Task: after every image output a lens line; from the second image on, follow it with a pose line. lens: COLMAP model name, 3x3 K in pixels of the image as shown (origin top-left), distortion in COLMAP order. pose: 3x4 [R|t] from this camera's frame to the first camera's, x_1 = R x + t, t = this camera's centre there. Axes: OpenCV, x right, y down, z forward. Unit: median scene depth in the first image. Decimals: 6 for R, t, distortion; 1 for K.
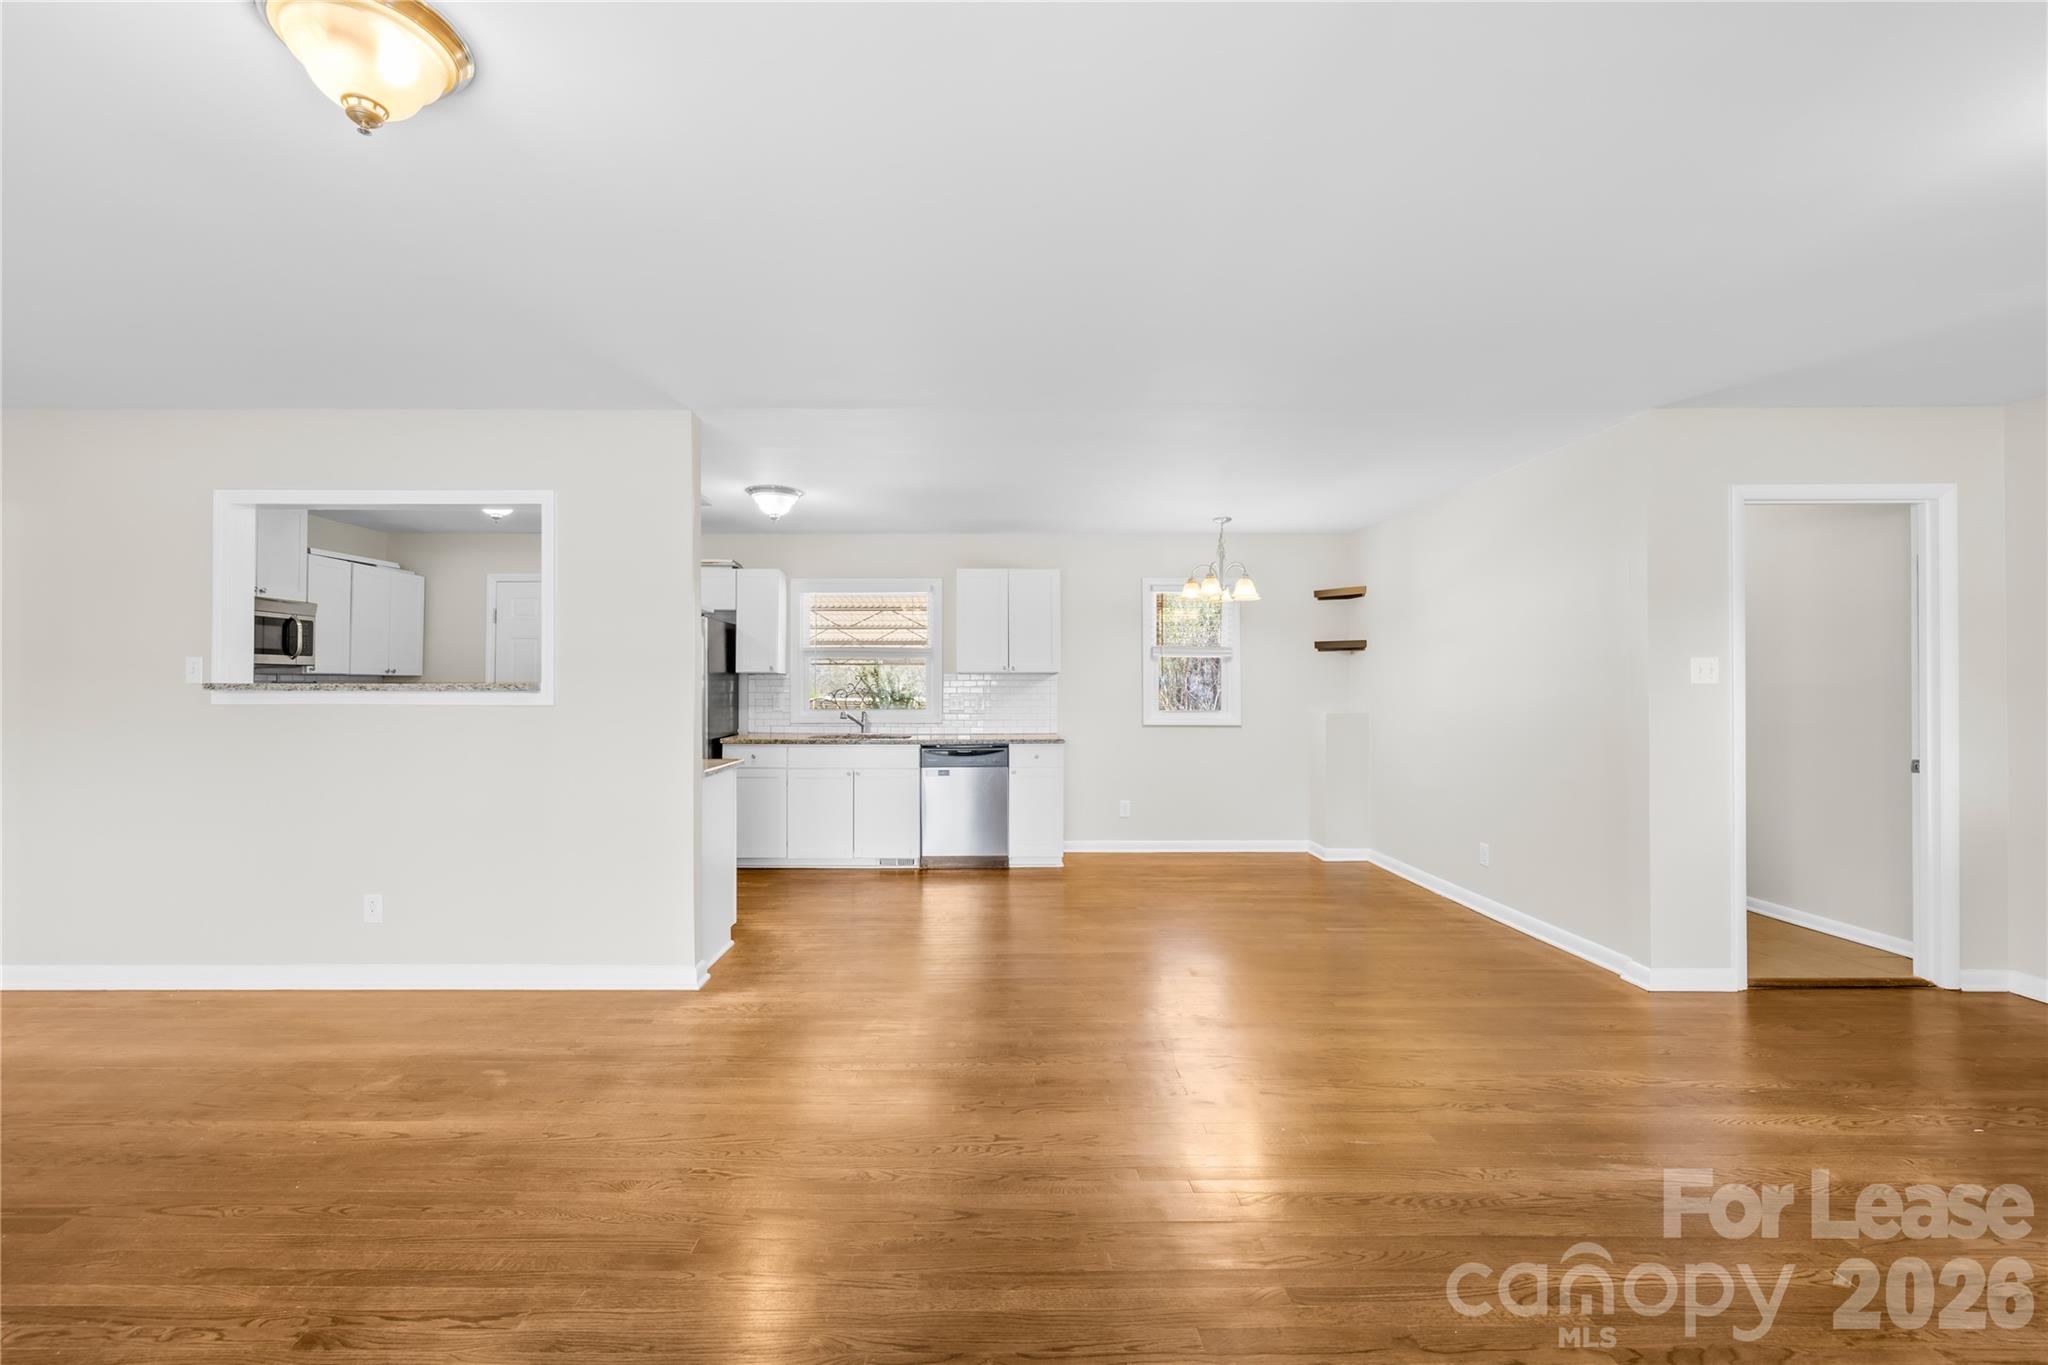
lens RADIAL K [[871.0, 0, 994.8], [0, 871.0, 688.7], [0, 0, 1]] dist [-0.000222, 0.000152]
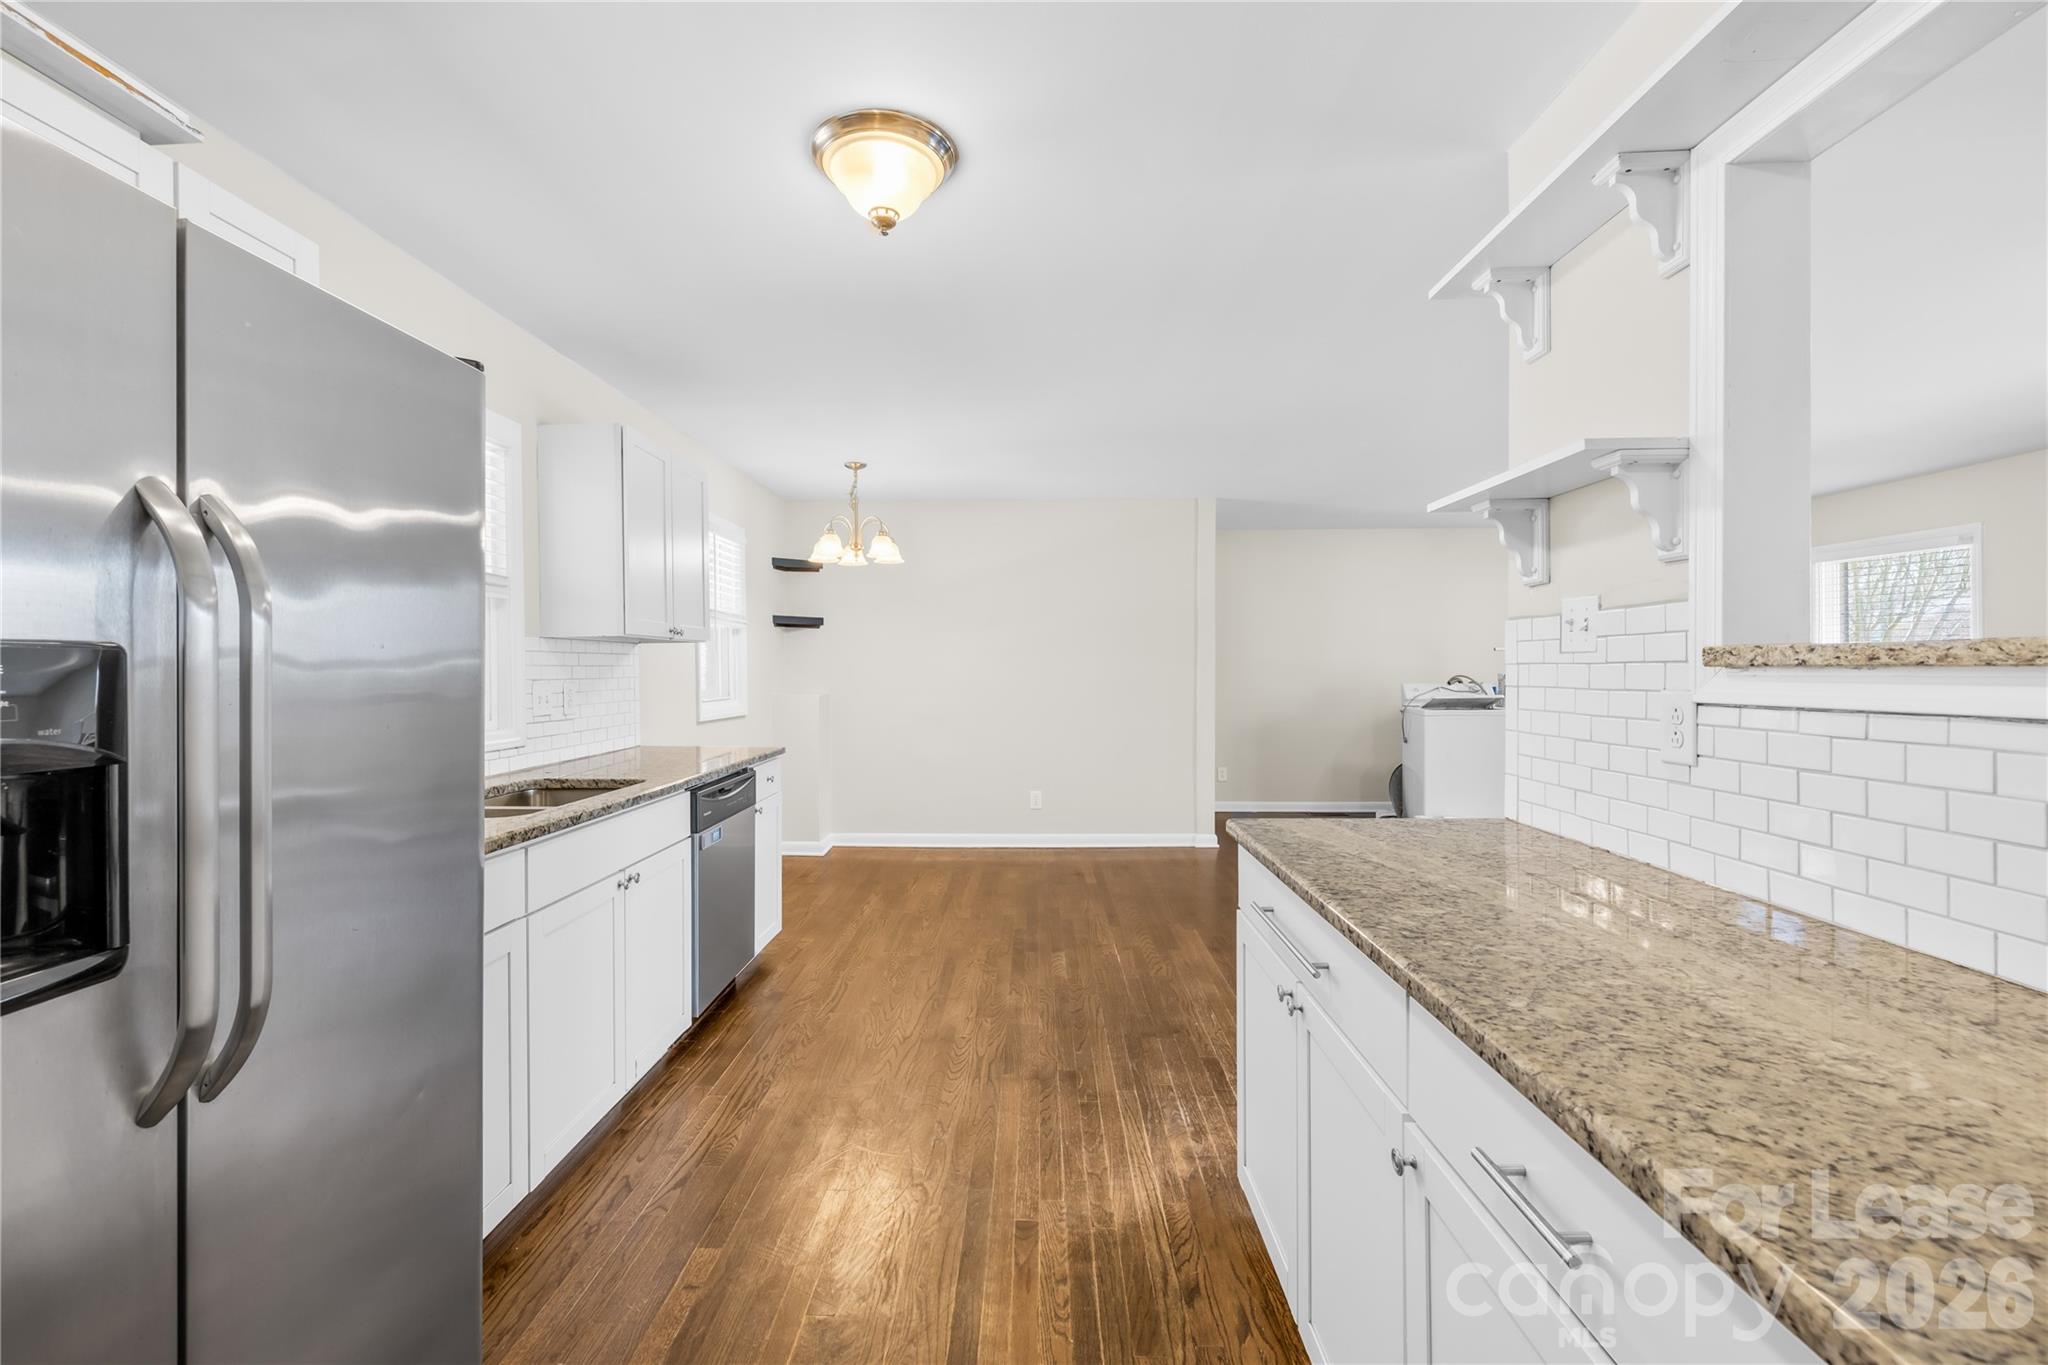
lens RADIAL K [[871.0, 0, 994.8], [0, 871.0, 688.7], [0, 0, 1]] dist [-0.000222, 0.000152]
pose [[0.040014, -0.024550, 0.998898, -0.553026], [0.006051, 0.999686, 0.024327, 0.000411], [-0.999181, 0.005071, 0.040150, 0.817681]]
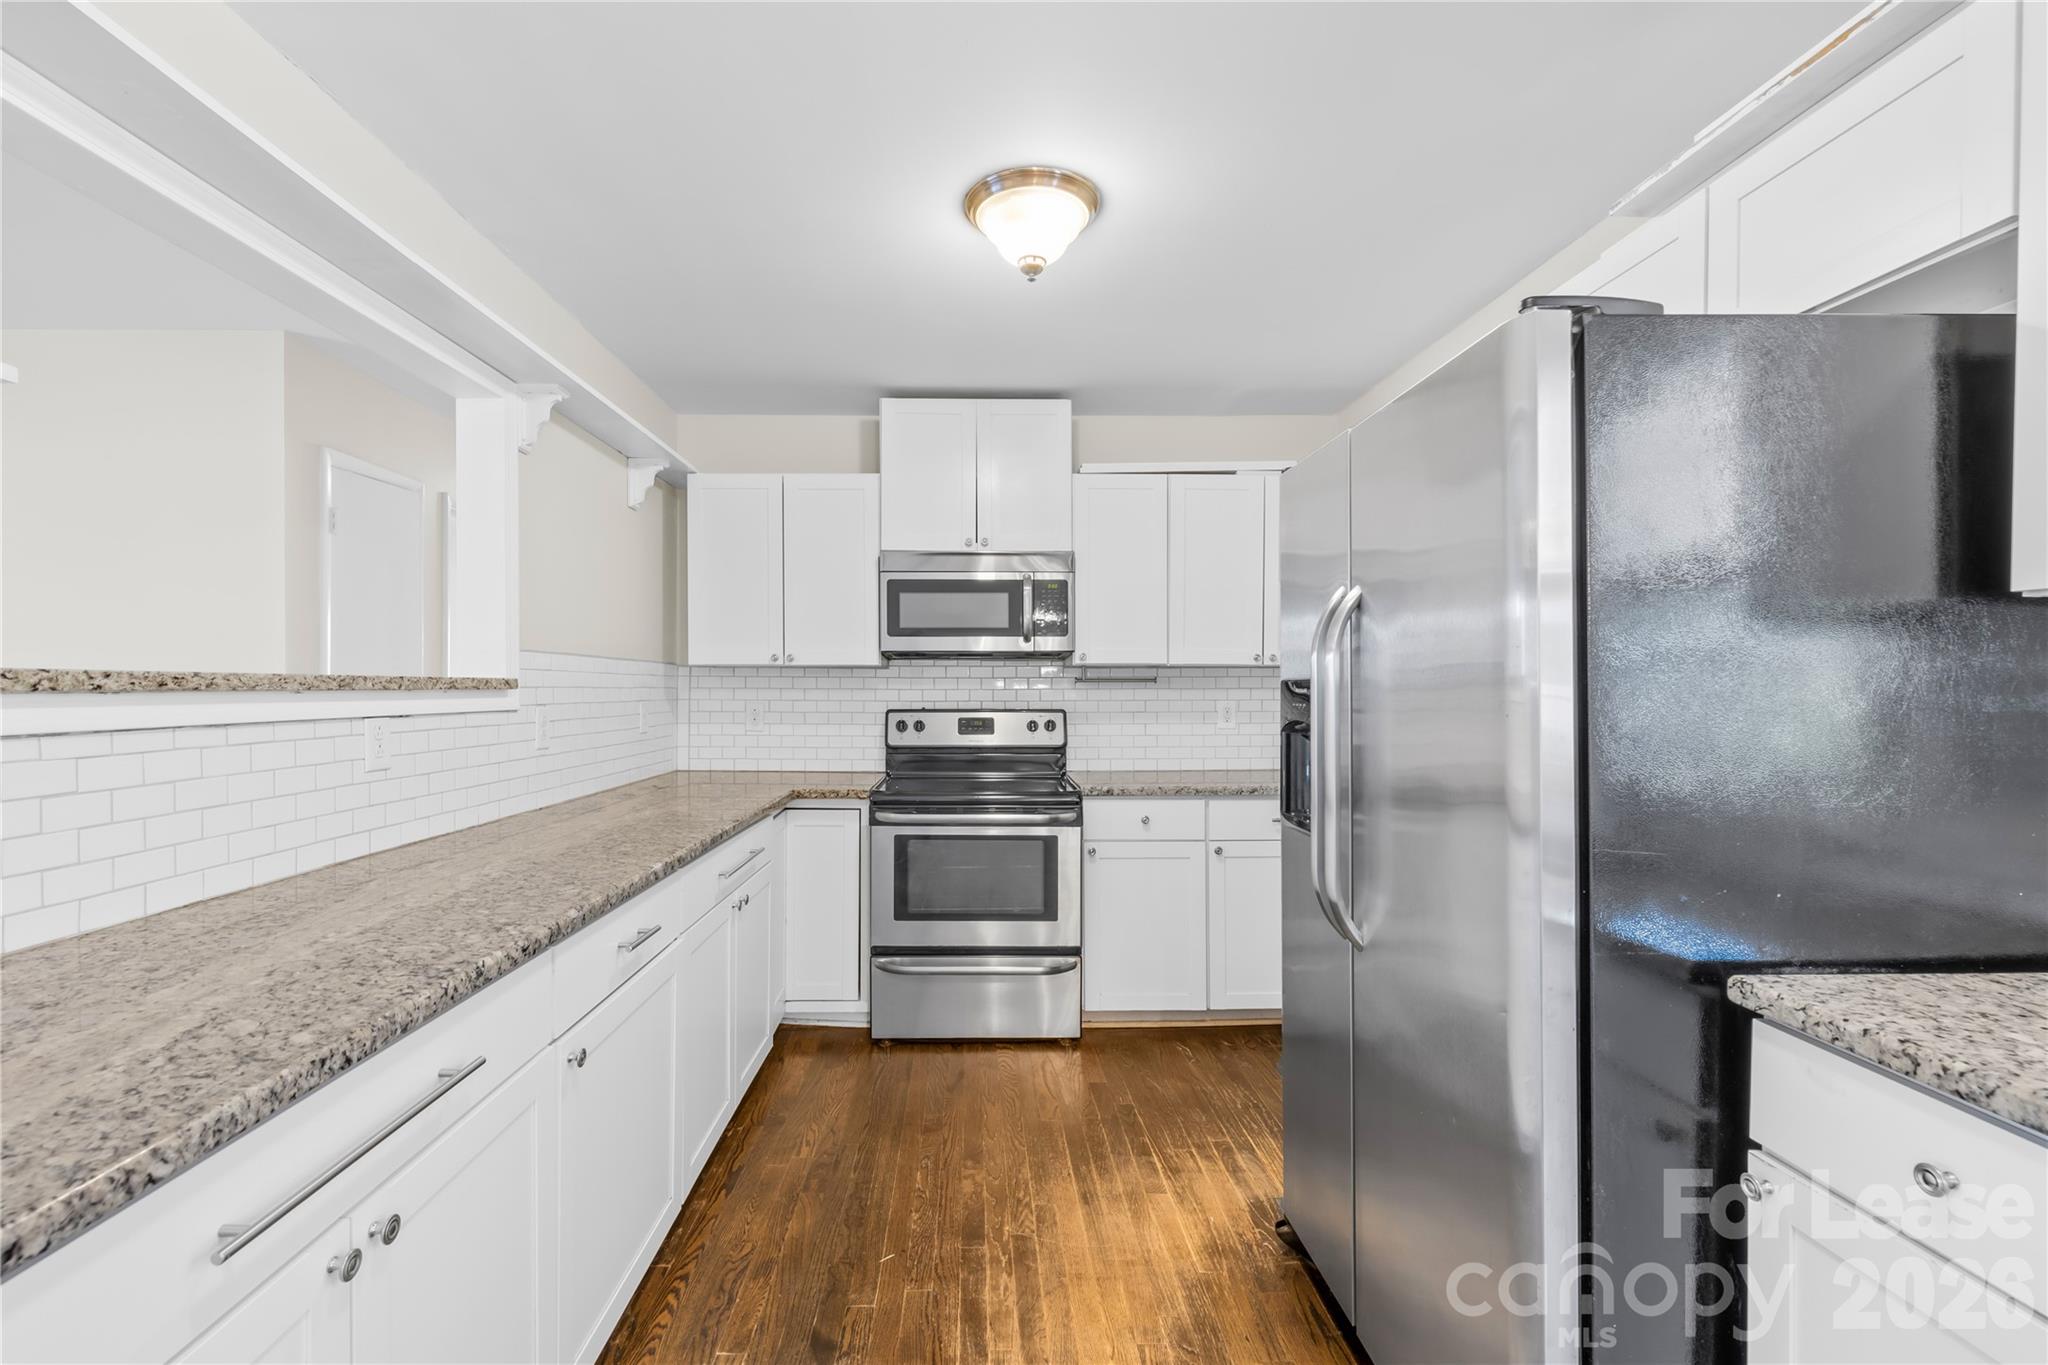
lens RADIAL K [[895.1, 0, 976.1], [0, 895.1, 685.2], [0, 0, 1]] dist [0.000251, 0.000094]
pose [[0.012815, -0.003845, -0.999910, -0.138635], [-0.003192, 0.999987, -0.003887, -0.000009], [0.999913, 0.003242, 0.012803, 0.847366]]
